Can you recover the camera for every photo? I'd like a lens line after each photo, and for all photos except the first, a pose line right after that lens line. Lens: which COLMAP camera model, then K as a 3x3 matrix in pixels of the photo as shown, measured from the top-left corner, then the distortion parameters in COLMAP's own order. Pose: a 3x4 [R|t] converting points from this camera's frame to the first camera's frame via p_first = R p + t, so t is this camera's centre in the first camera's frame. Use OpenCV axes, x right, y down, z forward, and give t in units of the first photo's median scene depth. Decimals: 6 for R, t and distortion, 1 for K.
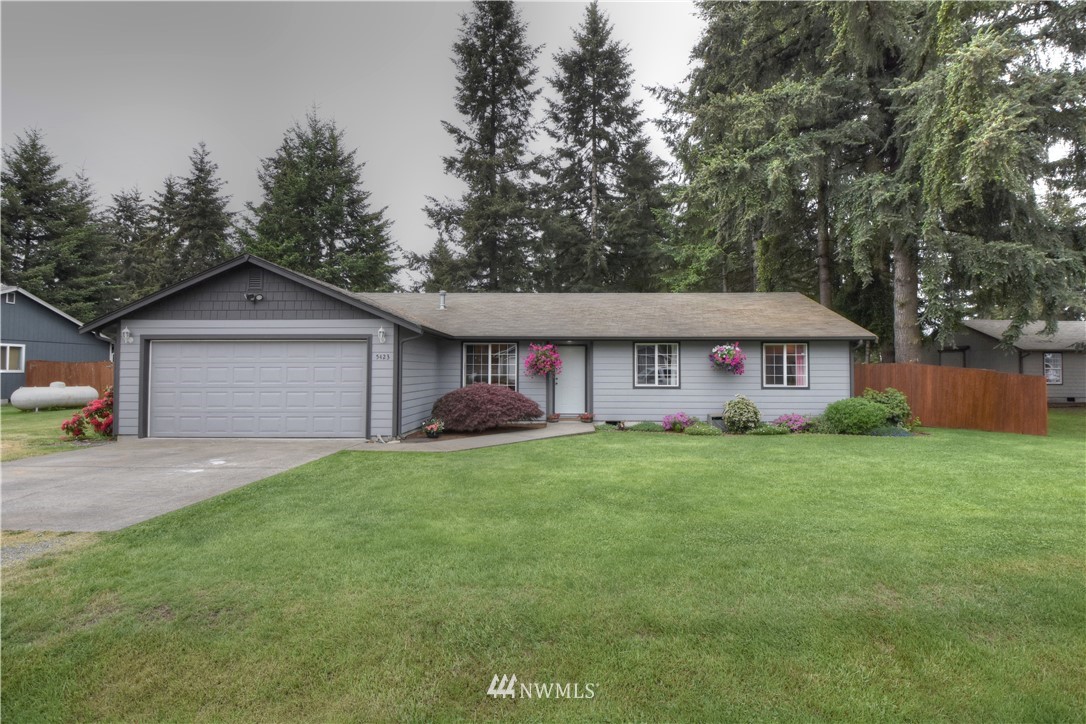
lens RADIAL K [[486.7, 0, 543.8], [0, 486.7, 370.7], [0, 0, 1]] dist [-0.004202, -0.010750]
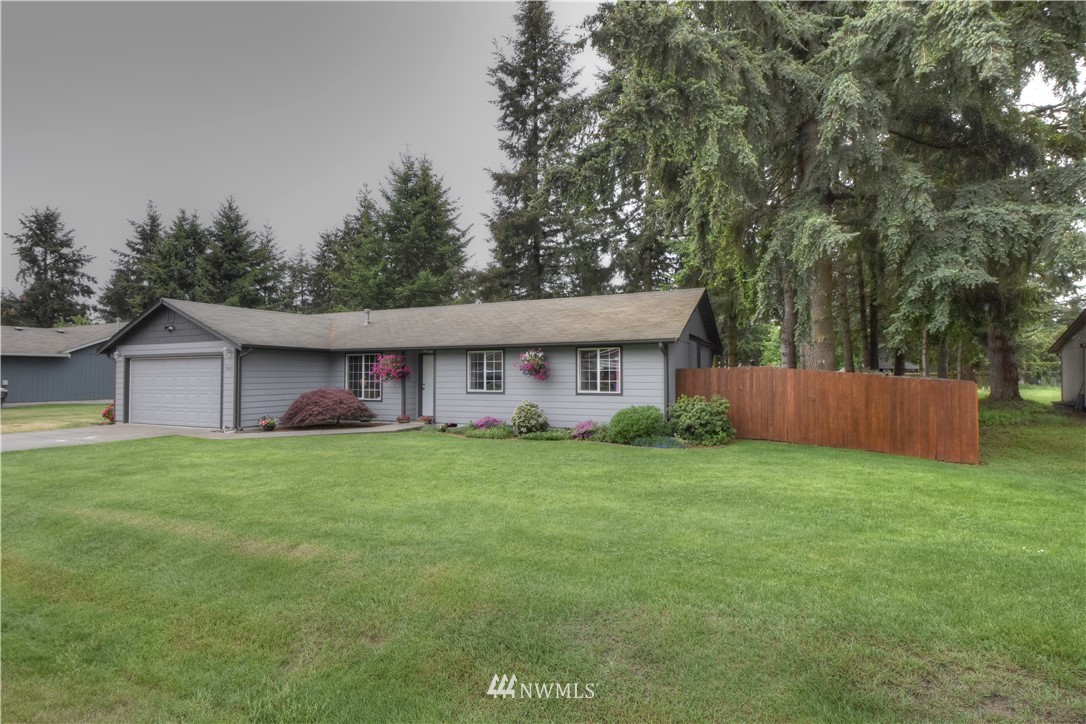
lens RADIAL K [[534.2, 0, 549.1], [0, 534.2, 359.9], [0, 0, 1]] dist [0.005472, -0.005054]
pose [[0.918638, -0.017823, -0.394697, 0.811999], [0.005454, 0.999459, -0.032437, 0.001737], [0.395062, 0.027645, 0.918238, -0.009993]]
